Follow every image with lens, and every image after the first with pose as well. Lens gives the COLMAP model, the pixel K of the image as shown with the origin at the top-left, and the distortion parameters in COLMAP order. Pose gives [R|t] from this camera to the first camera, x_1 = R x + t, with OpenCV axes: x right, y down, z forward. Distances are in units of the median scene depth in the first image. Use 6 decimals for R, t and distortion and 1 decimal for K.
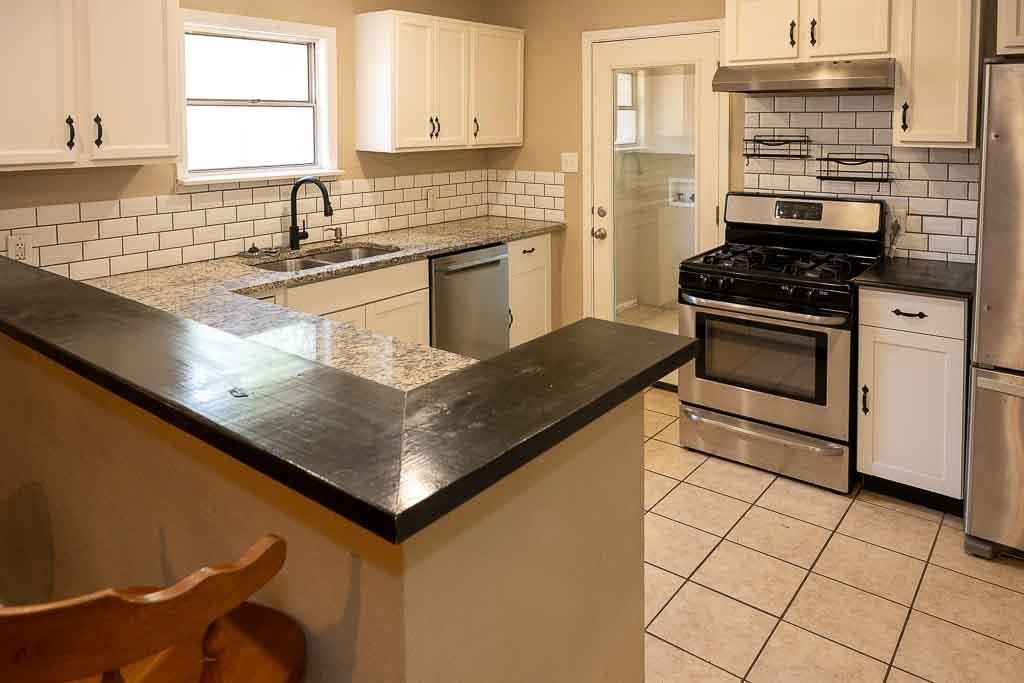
lens RADIAL K [[742.0, 0, 497.8], [0, 742.0, 169.6], [0, 0, 1]] dist [-0.021375, 0.015013]
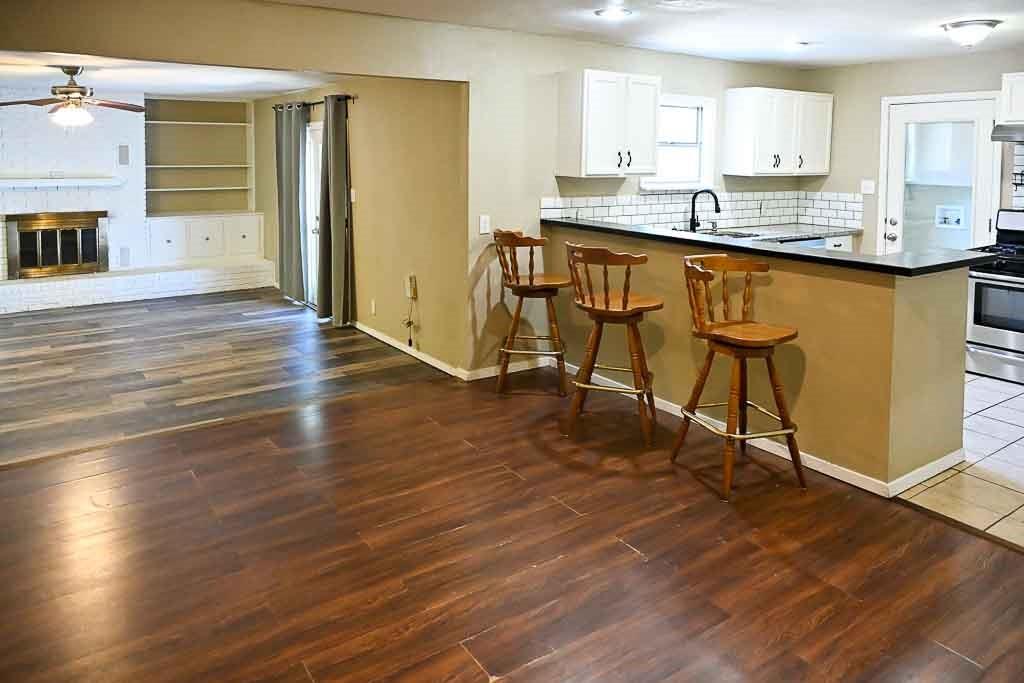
lens RADIAL K [[685.6, 0, 493.8], [0, 685.6, 190.5], [0, 0, 1]] dist [0.003991, -0.005489]
pose [[0.952052, 0.033092, -0.304142, -0.233717], [-0.037392, 0.999266, -0.008324, 0.043330], [0.303643, 0.019298, 0.952590, -0.606754]]
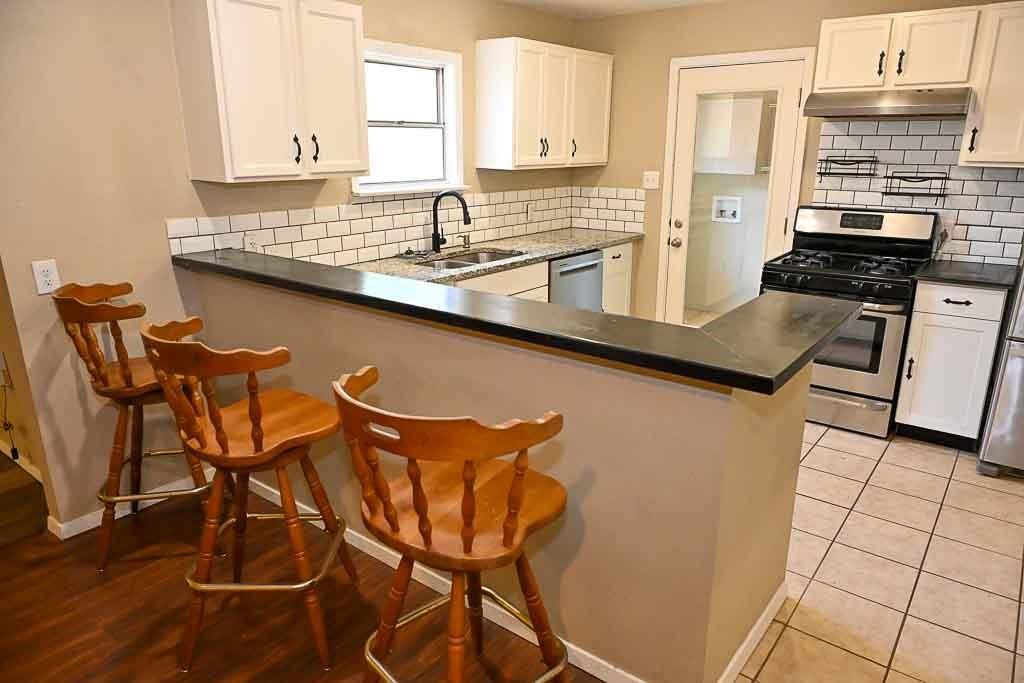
lens RADIAL K [[685.6, 0, 503.3], [0, 685.6, 357.2], [0, 0, 1]] dist [0.003991, -0.005489]
pose [[0.999960, 0.002994, 0.008387, -0.174015], [-0.004878, 0.972084, 0.234584, 0.011012], [-0.007451, -0.234616, 0.972060, -0.122752]]
